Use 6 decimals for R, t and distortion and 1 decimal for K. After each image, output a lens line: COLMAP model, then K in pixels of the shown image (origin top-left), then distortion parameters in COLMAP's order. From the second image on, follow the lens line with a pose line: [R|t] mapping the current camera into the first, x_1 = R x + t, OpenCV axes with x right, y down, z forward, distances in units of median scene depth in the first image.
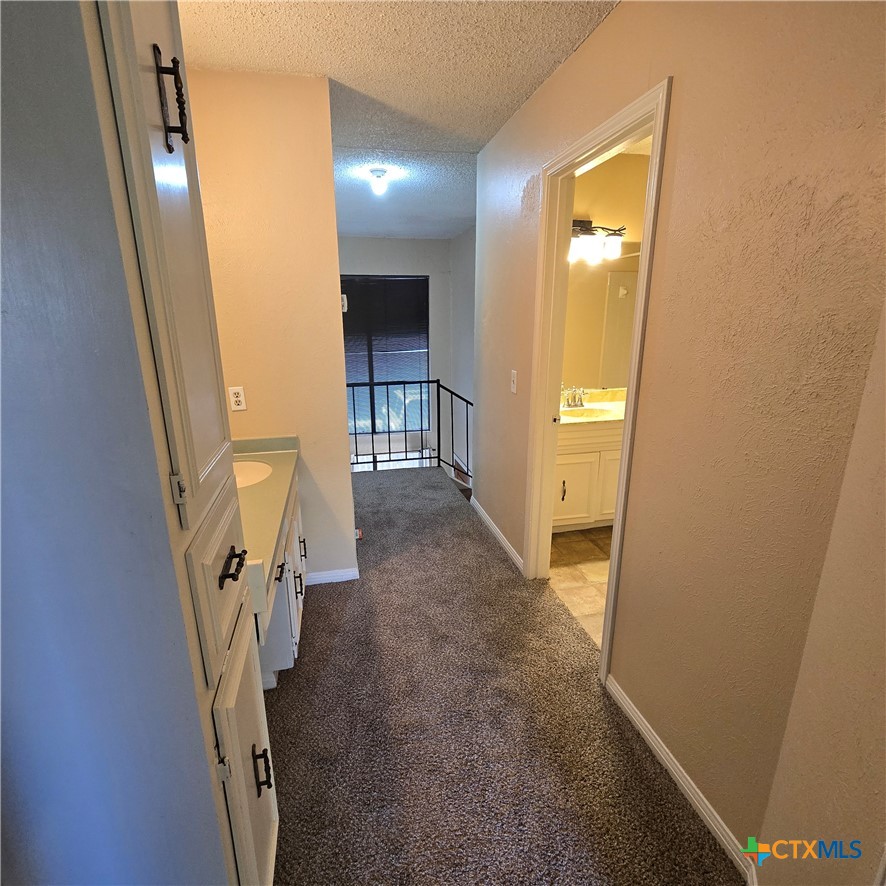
lens RADIAL K [[487.6, 0, 443.2], [0, 487.6, 443.7], [0, 0, 1]] dist [0.001472, 0.002177]
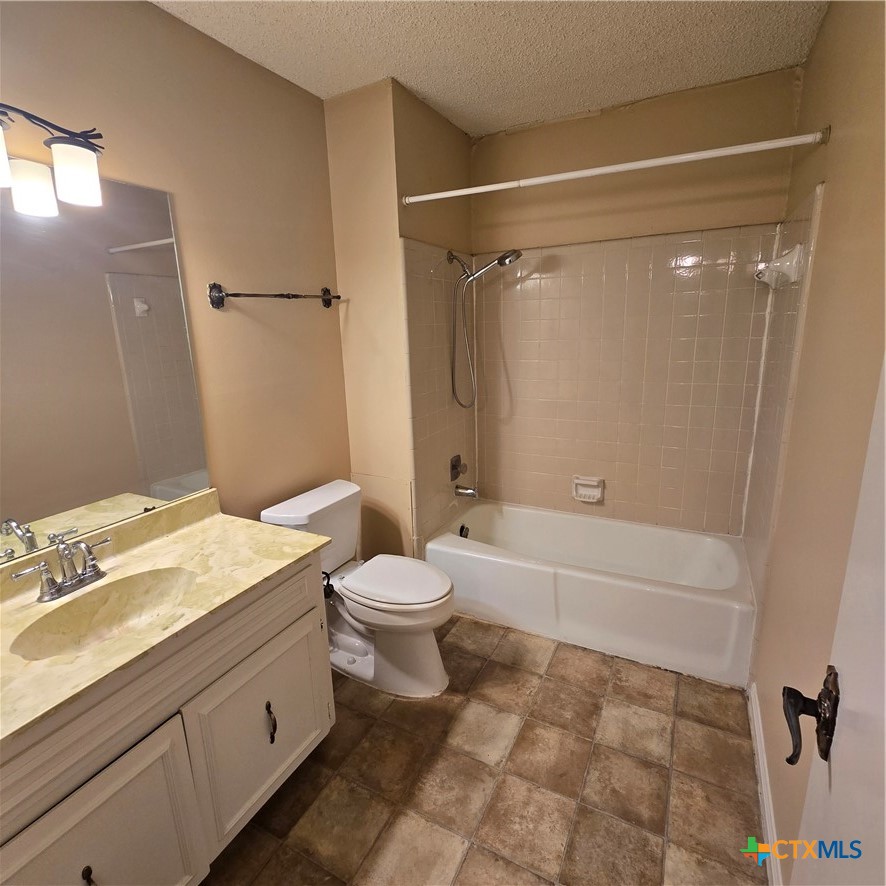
lens RADIAL K [[487.6, 0, 441.7], [0, 487.6, 442.1], [0, 0, 1]] dist [0.001472, 0.002177]
pose [[0.642944, -0.191187, 0.741668, 0.184437], [0.229272, 0.971983, 0.051804, -0.135118], [-0.730792, 0.136736, 0.668764, 0.501526]]
